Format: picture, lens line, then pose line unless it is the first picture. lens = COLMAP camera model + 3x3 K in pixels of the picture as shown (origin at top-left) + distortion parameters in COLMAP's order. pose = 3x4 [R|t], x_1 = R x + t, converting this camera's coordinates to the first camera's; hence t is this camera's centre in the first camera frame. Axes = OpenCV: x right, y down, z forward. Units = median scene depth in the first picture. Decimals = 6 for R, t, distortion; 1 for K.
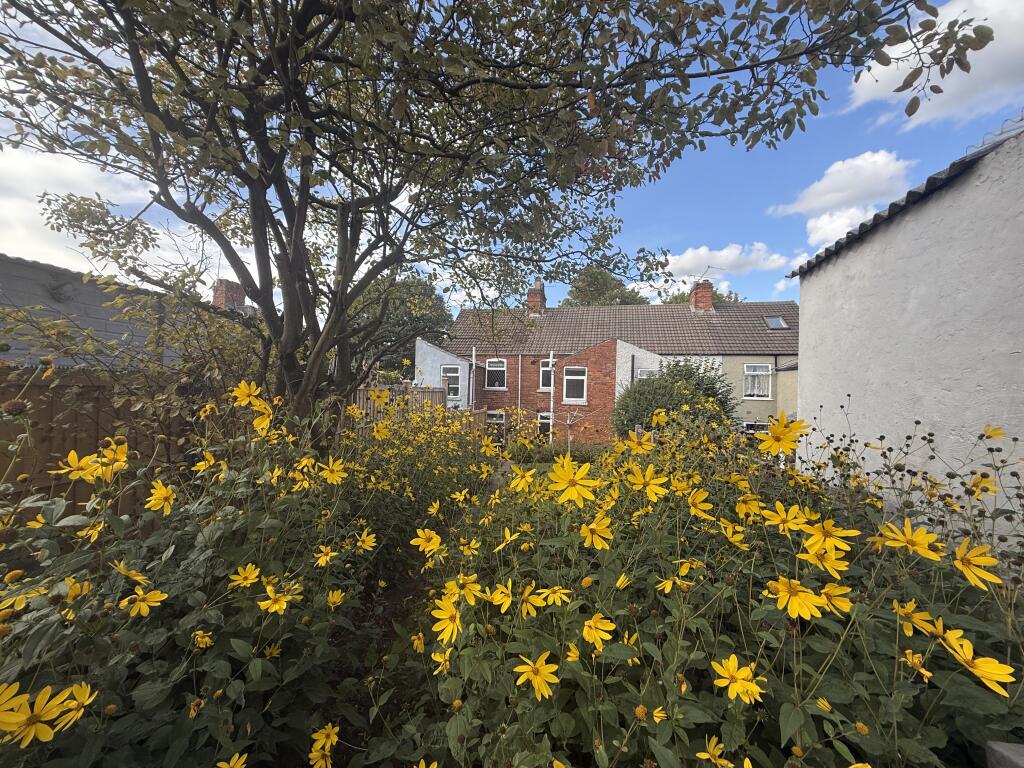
lens RADIAL K [[407.0, 0, 510.5], [0, 407.0, 388.4], [0, 0, 1]] dist [-0.000800, -0.000189]
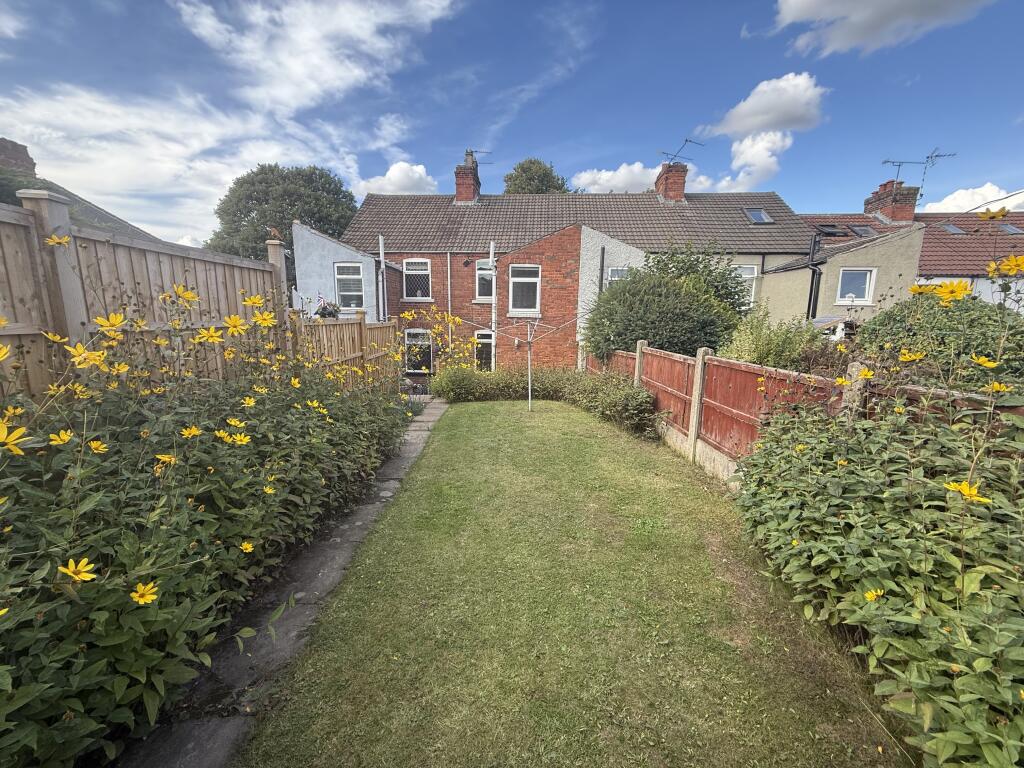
lens RADIAL K [[407.0, 0, 514.3], [0, 407.0, 388.1], [0, 0, 1]] dist [-0.000800, -0.000189]
pose [[0.984949, -0.039041, 0.168377, 0.007088], [0.008086, 0.983497, 0.180742, 0.029551], [-0.172655, -0.176660, 0.969011, 0.228538]]
